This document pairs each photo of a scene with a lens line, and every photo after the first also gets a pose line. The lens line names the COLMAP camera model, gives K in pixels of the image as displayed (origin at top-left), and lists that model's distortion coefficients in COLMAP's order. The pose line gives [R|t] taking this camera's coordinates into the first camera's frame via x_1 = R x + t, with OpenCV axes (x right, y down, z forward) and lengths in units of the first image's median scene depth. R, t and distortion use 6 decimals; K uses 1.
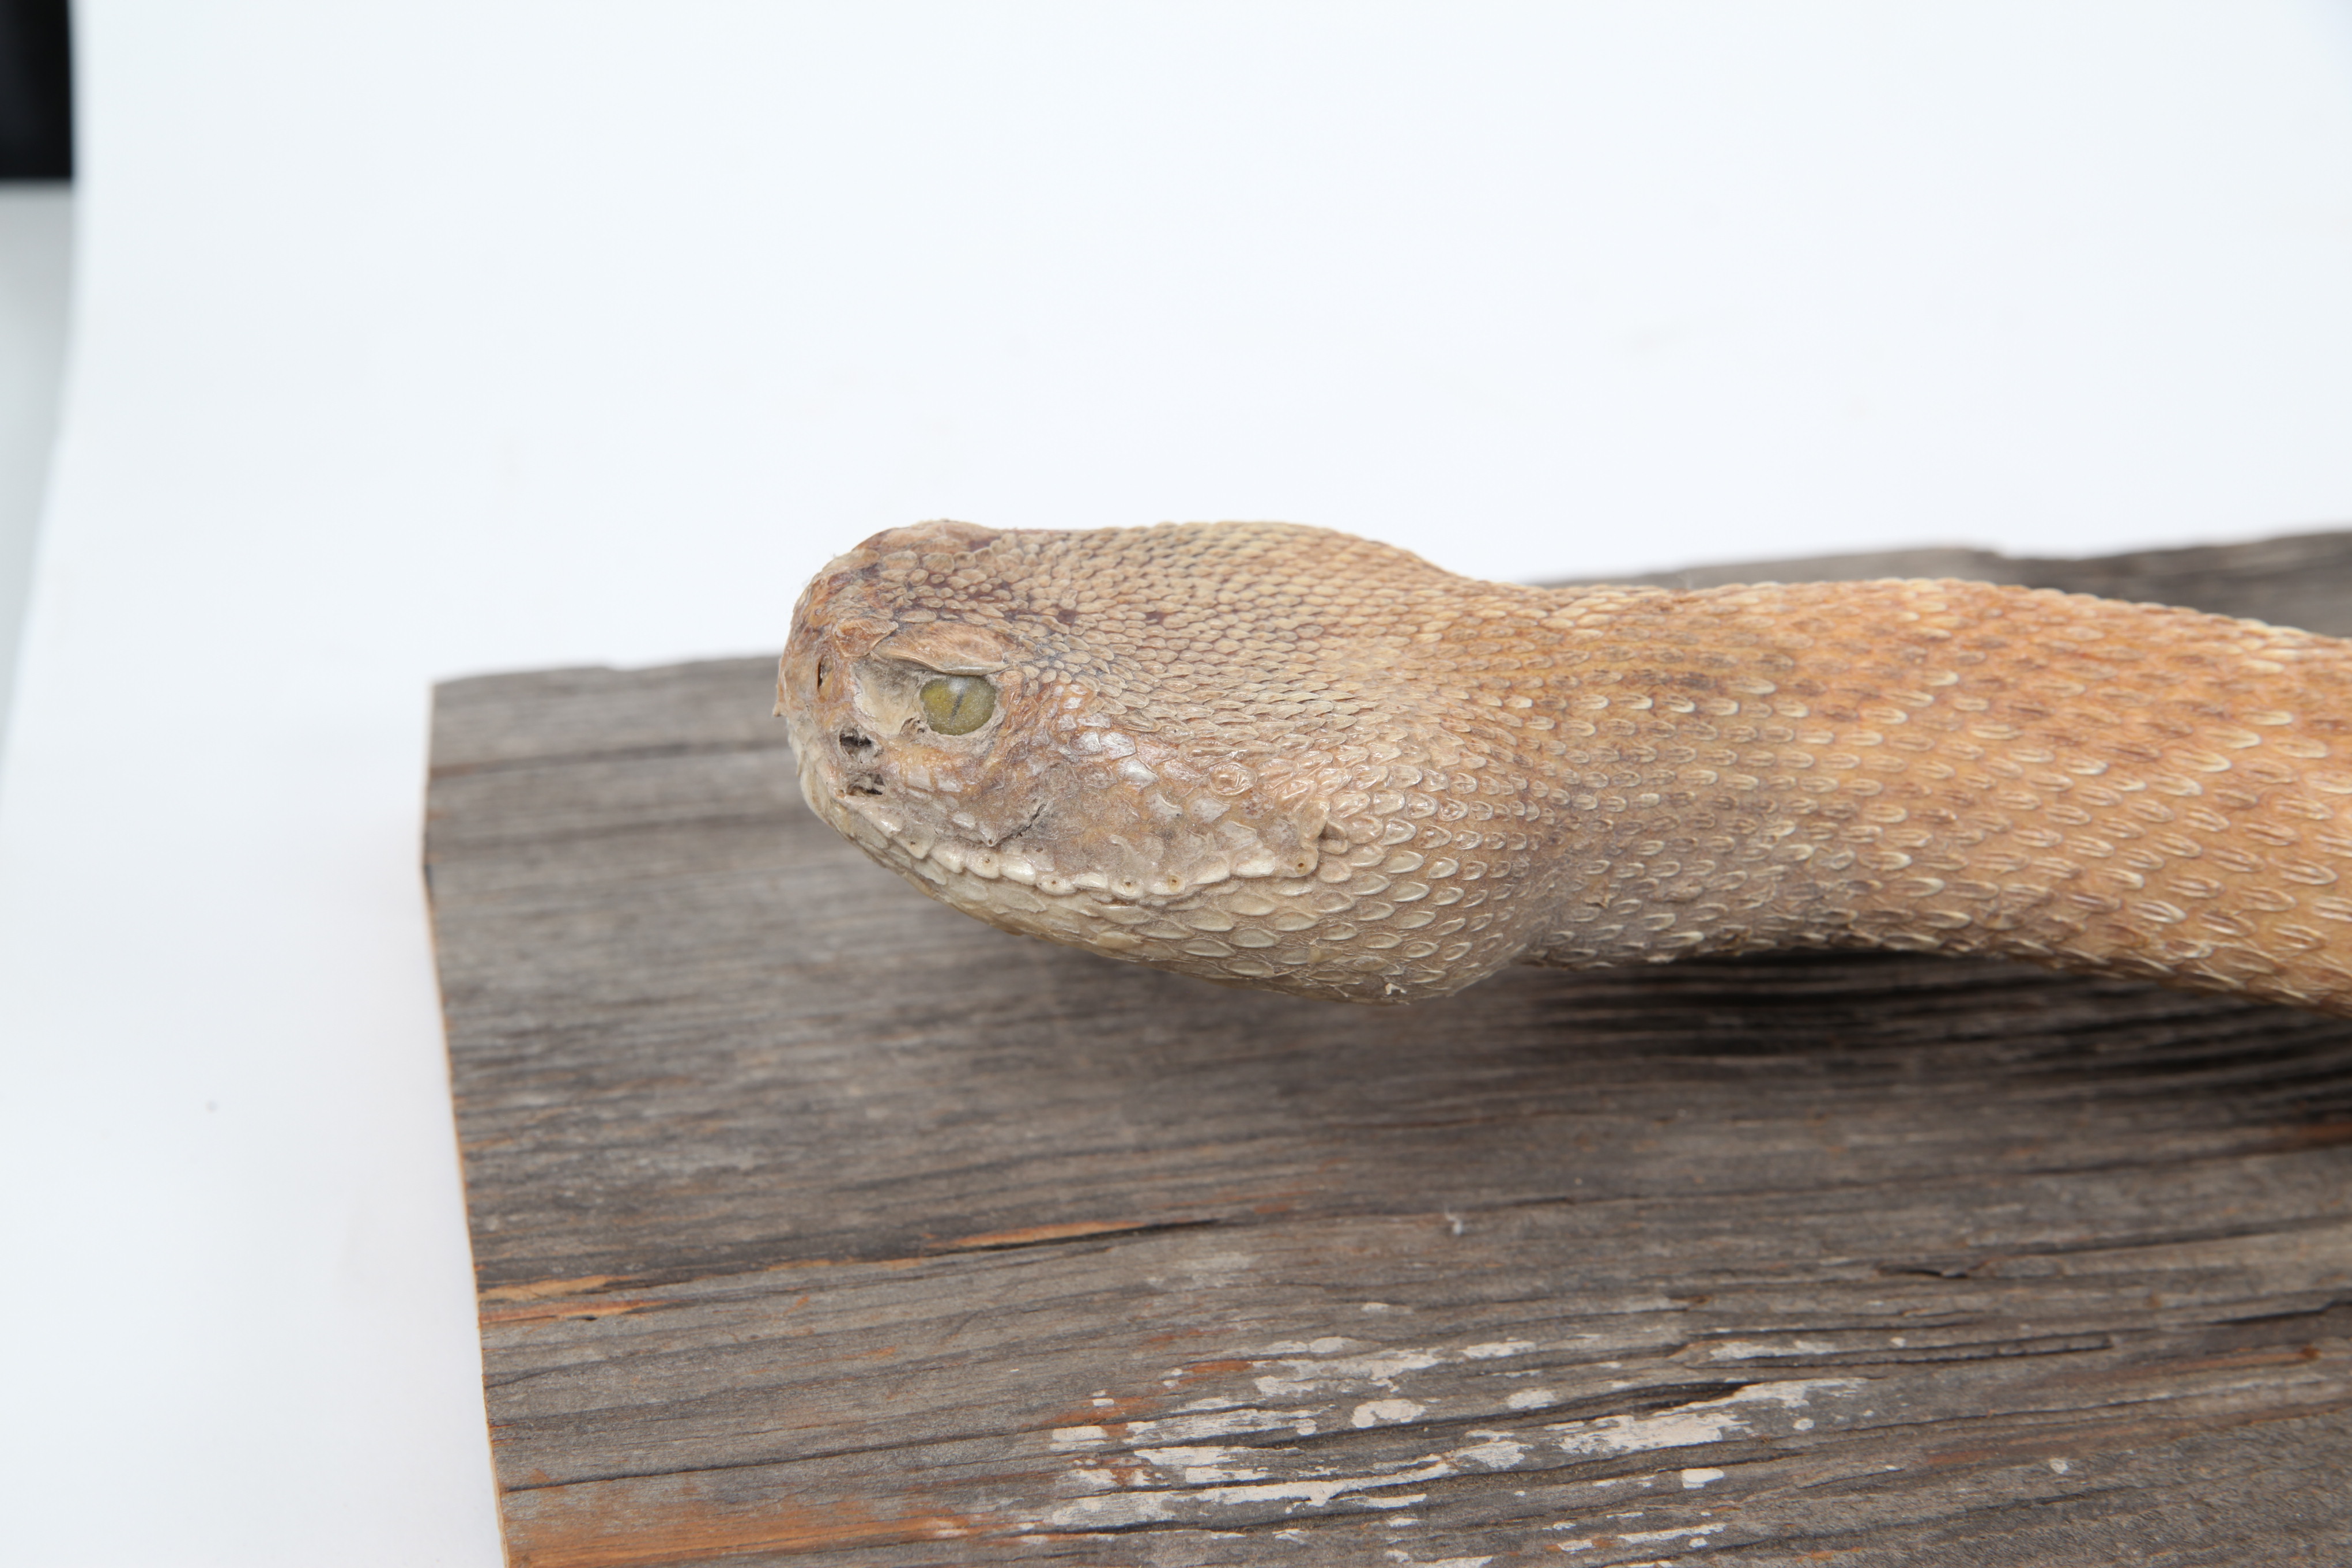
lens RADIAL K [[4394.6, 0, 1172.7], [0, 4394.6, 776.8], [0, 0, 1]] dist [0.065339, 0.000000]
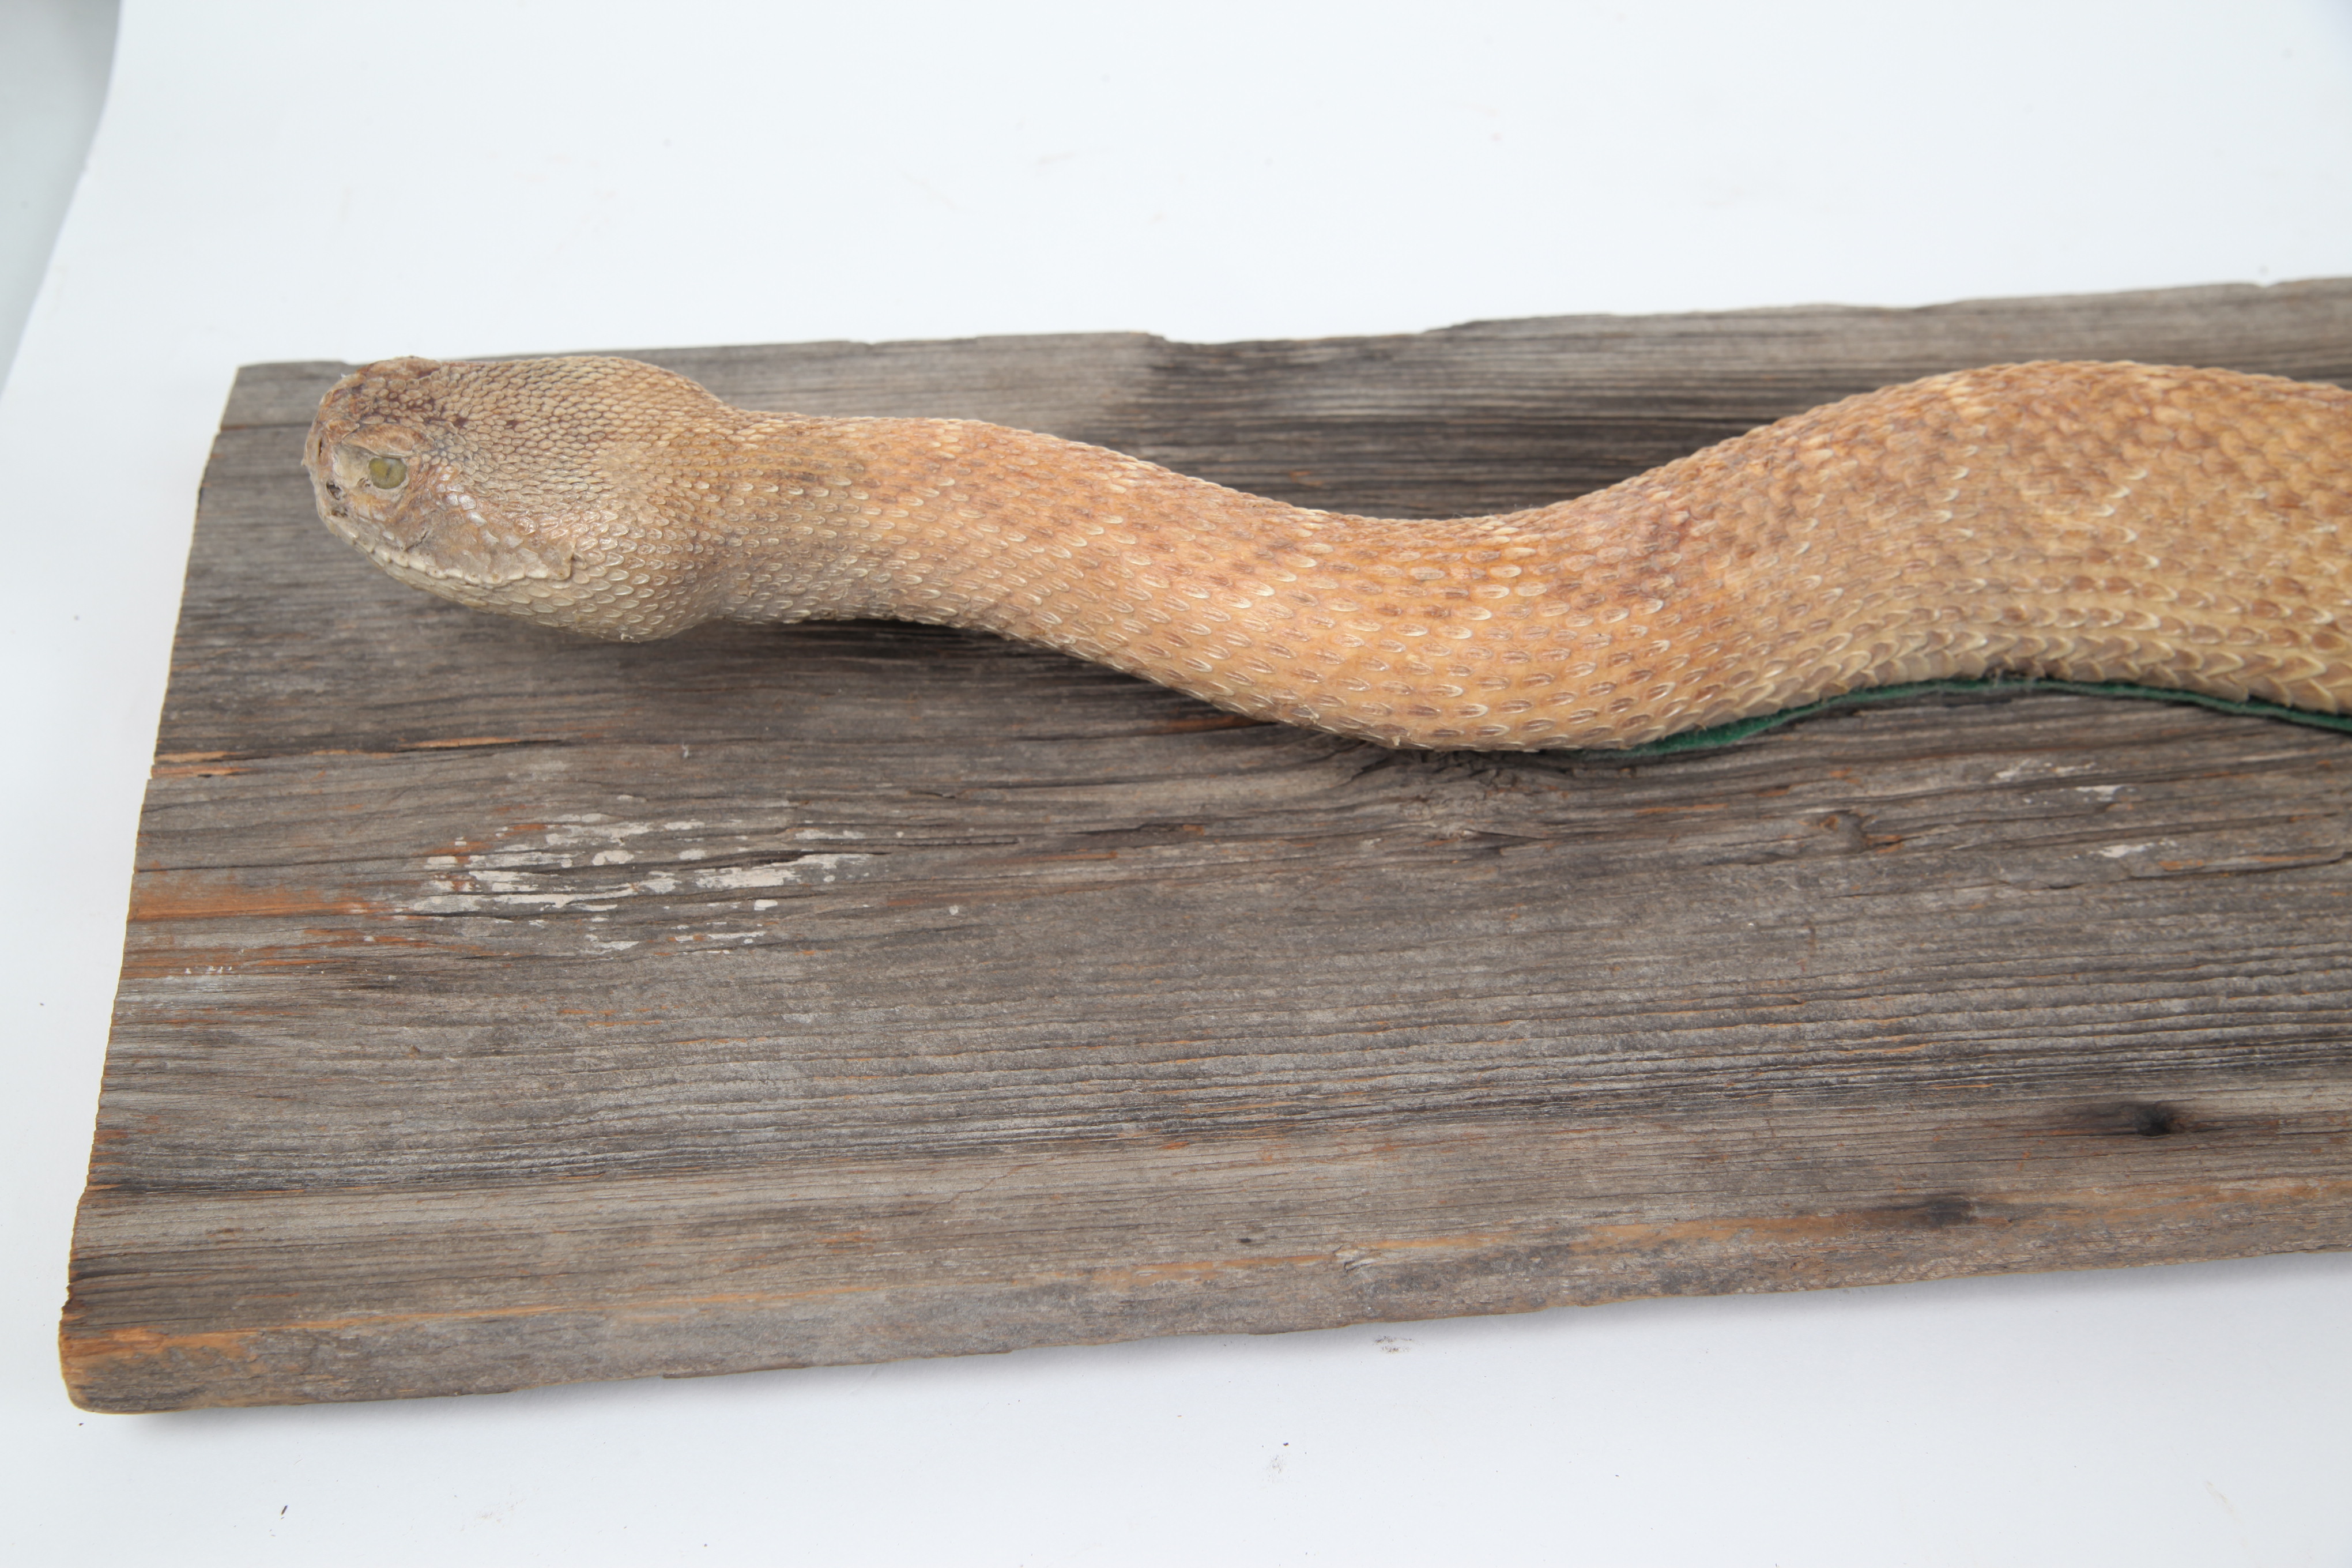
lens RADIAL K [[2994.0, 0, 1180.8], [0, 2994.0, 791.9], [0, 0, 1]] dist [-0.021552, 0.000000]
pose [[0.997646, 0.068077, -0.008190, 0.294399], [-0.065086, 0.977778, 0.199284, -0.152531], [0.021575, -0.198282, 0.979908, -0.246848]]
